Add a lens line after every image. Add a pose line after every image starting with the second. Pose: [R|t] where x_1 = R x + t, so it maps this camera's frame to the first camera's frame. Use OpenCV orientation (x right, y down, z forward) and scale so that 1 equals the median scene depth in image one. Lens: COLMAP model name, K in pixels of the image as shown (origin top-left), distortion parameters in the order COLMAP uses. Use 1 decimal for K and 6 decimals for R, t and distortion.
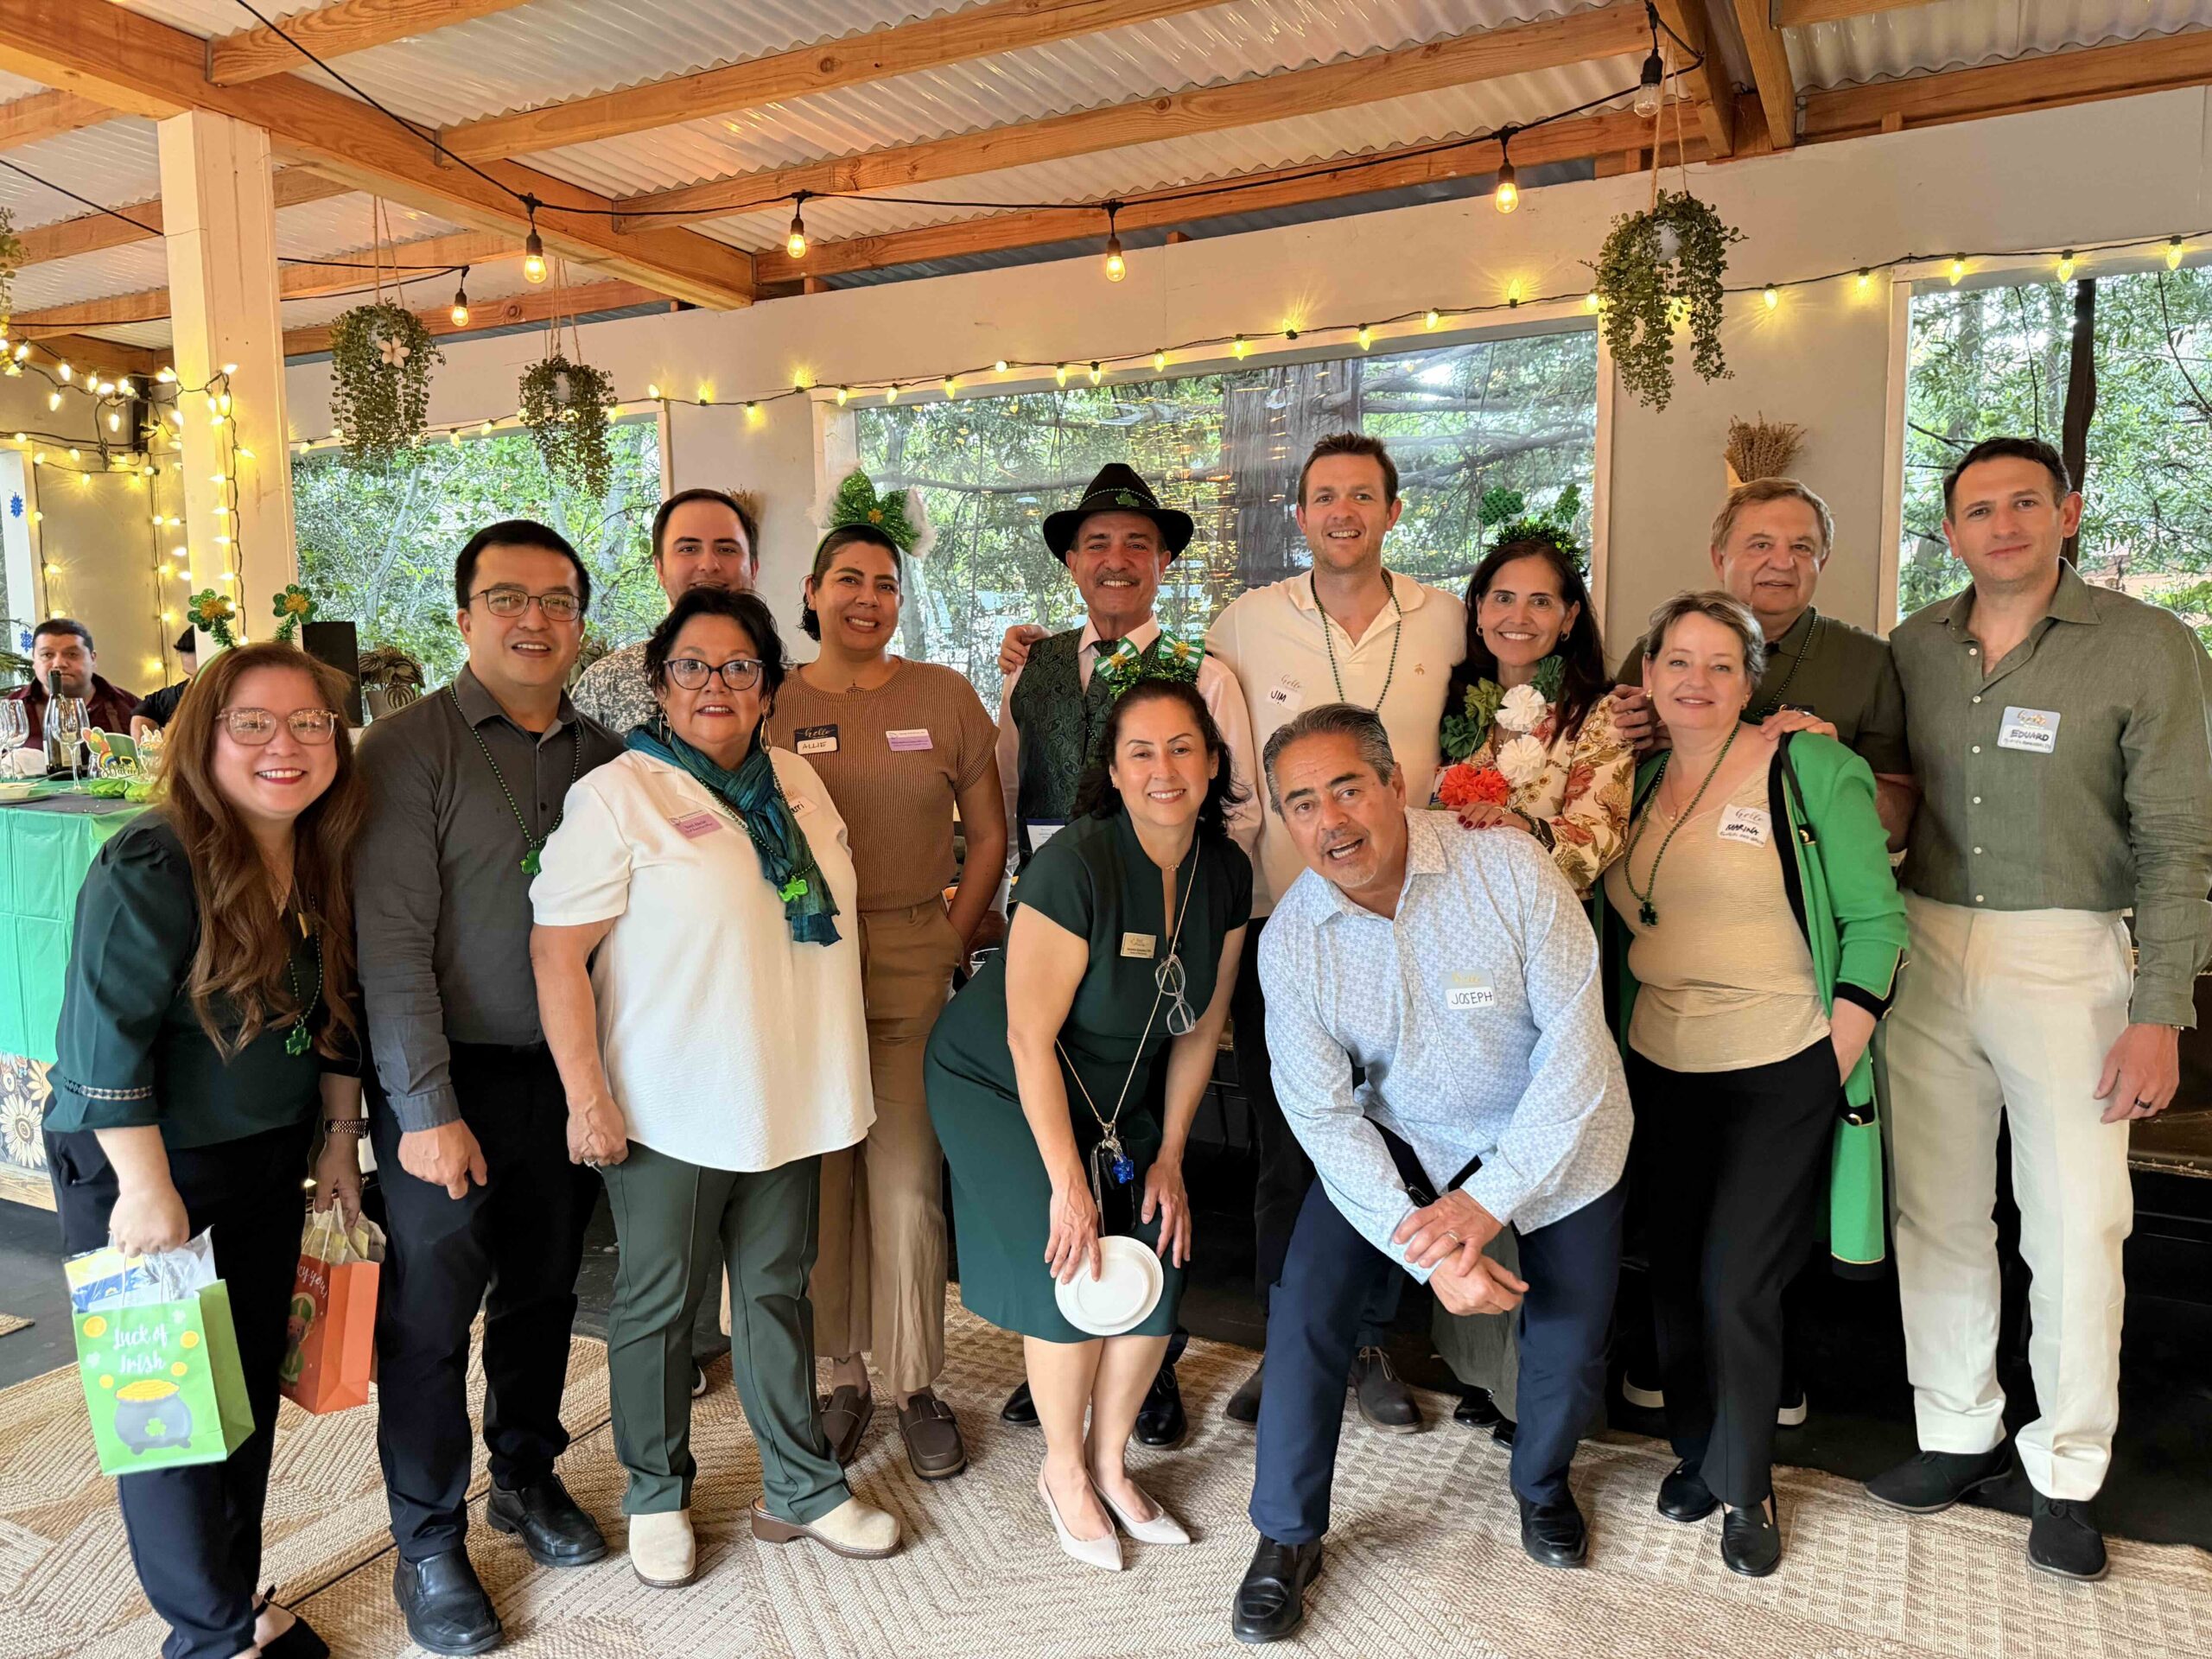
lens RADIAL K [[1554.2, 0, 1116.5], [0, 1554.2, 825.6], [0, 0, 1]] dist [0.003009, -0.008503]
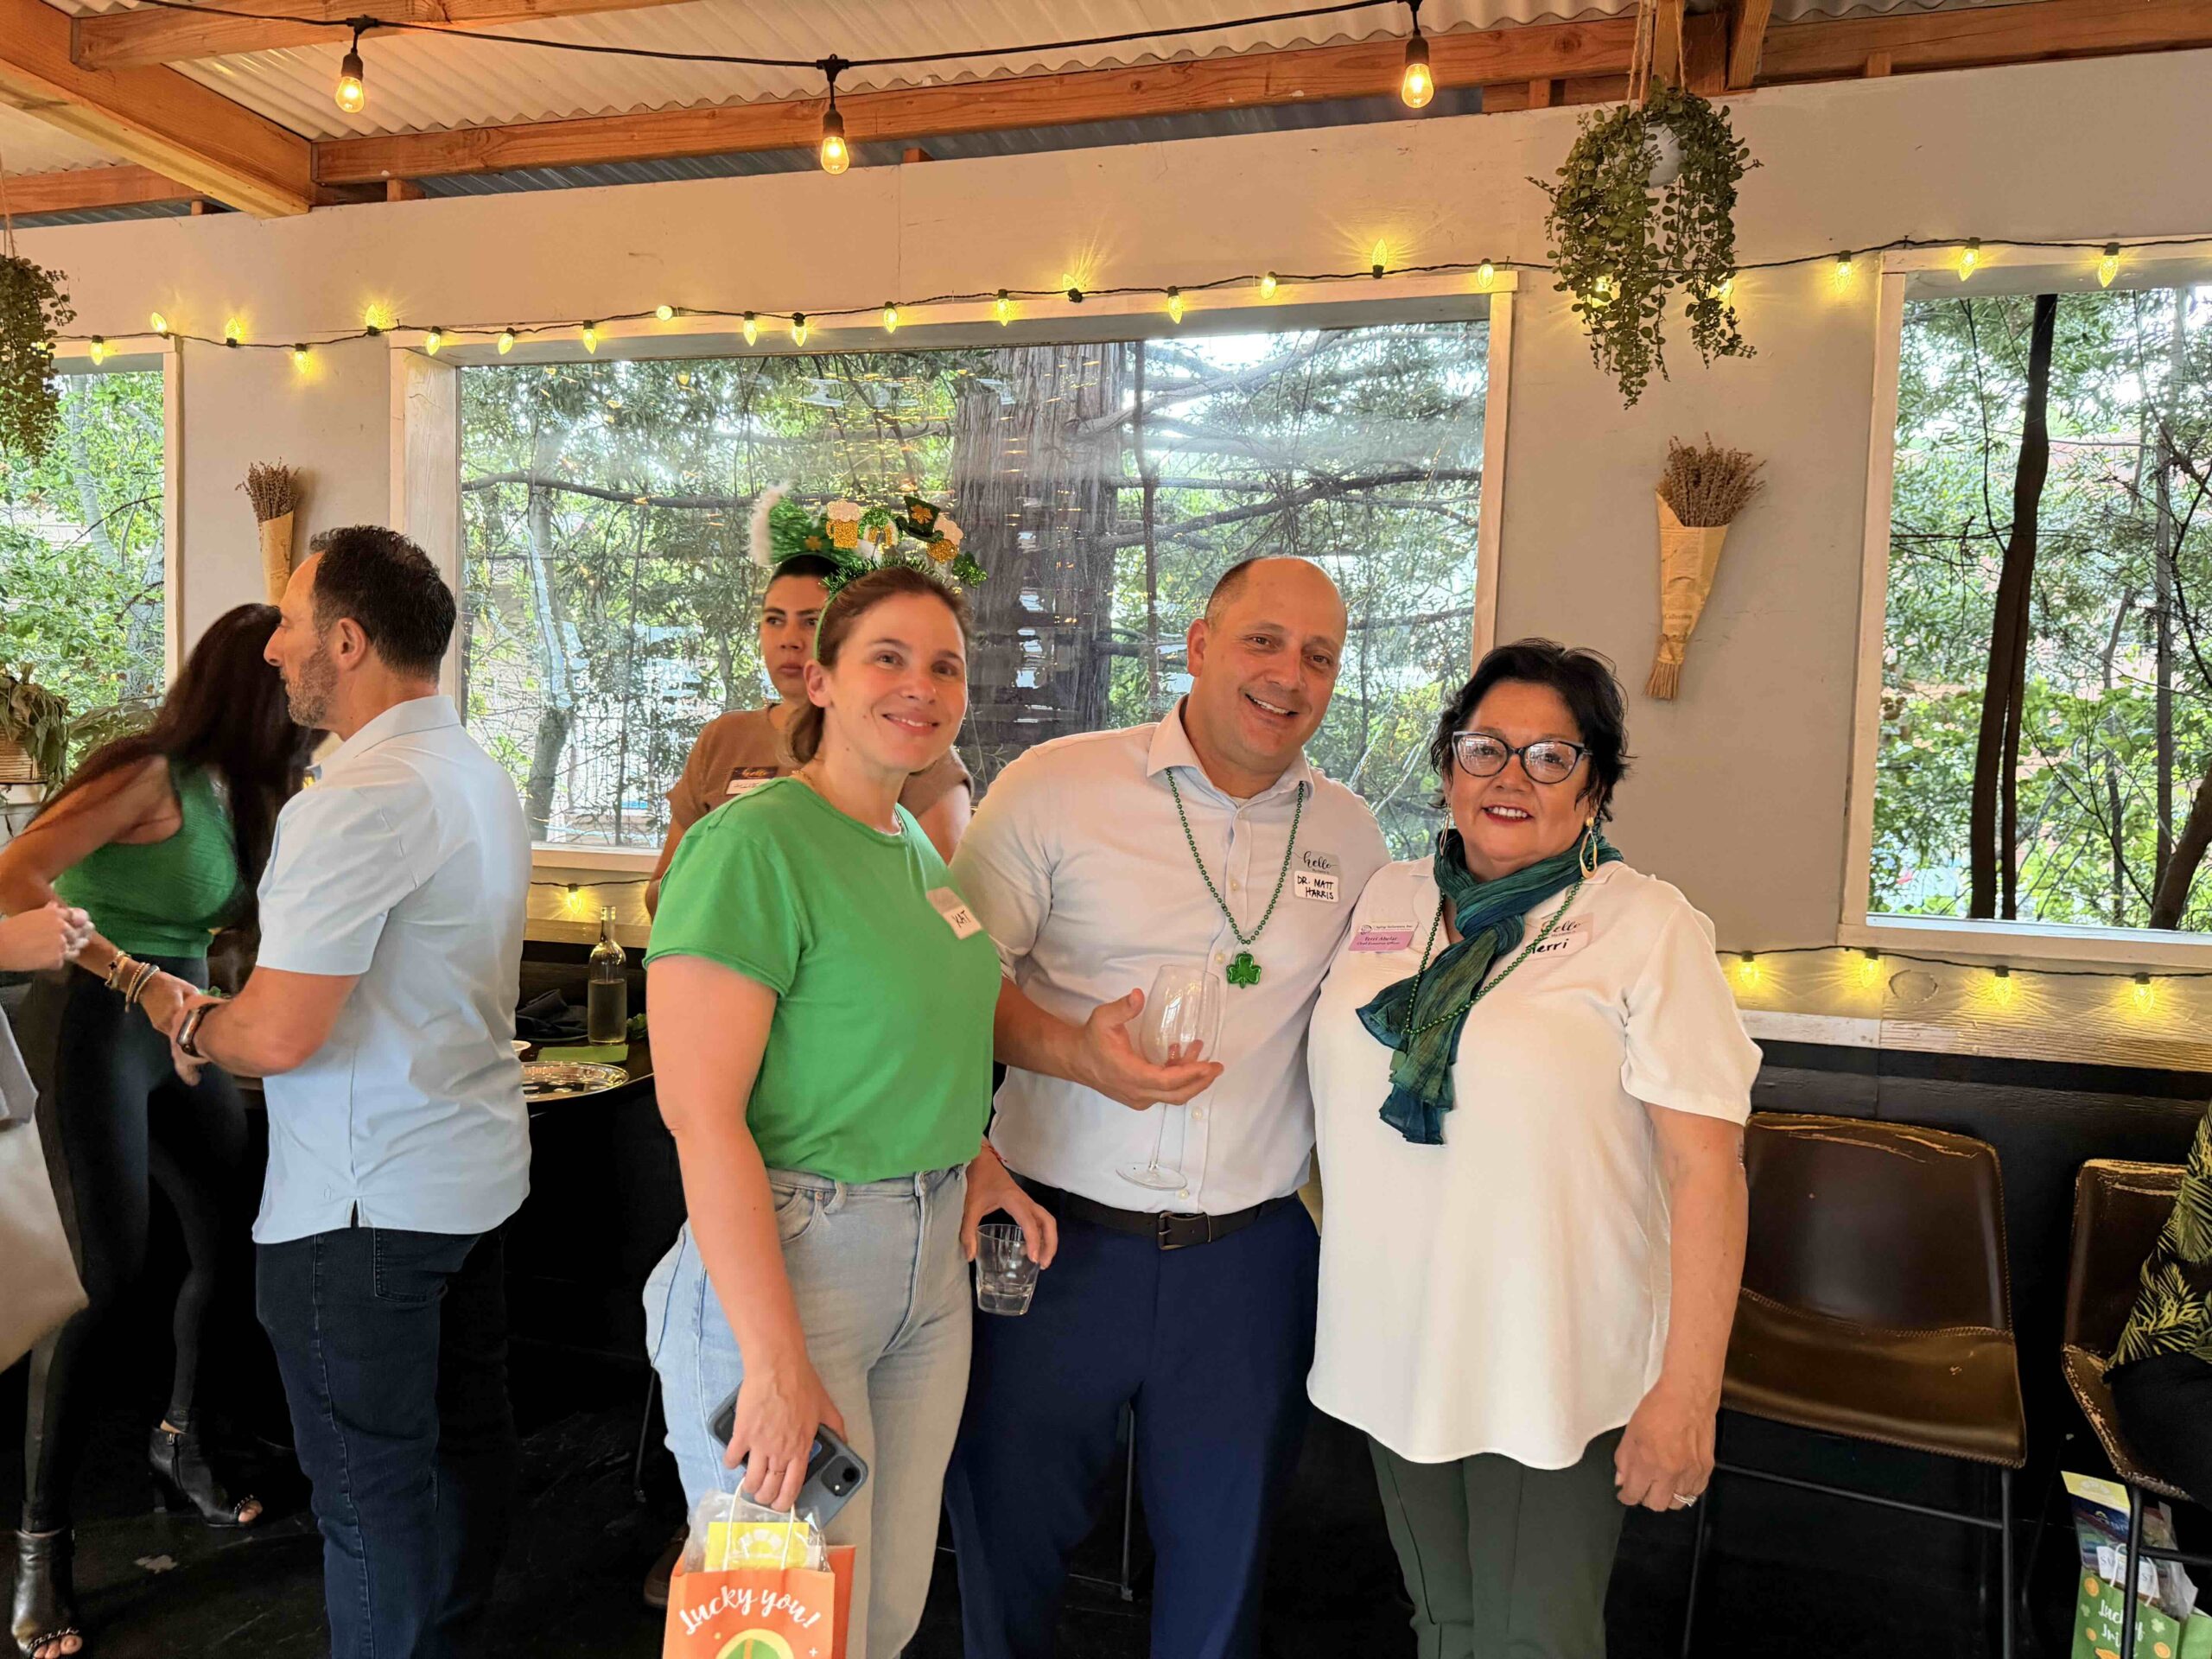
lens RADIAL K [[1554.2, 0, 1120.6], [0, 1554.2, 828.0], [0, 0, 1]] dist [0.003009, -0.008503]
pose [[0.980098, 0.026759, 0.196702, -0.003447], [-0.018419, 0.998857, -0.044111, -0.033510], [-0.197657, 0.039610, 0.979471, 0.286282]]
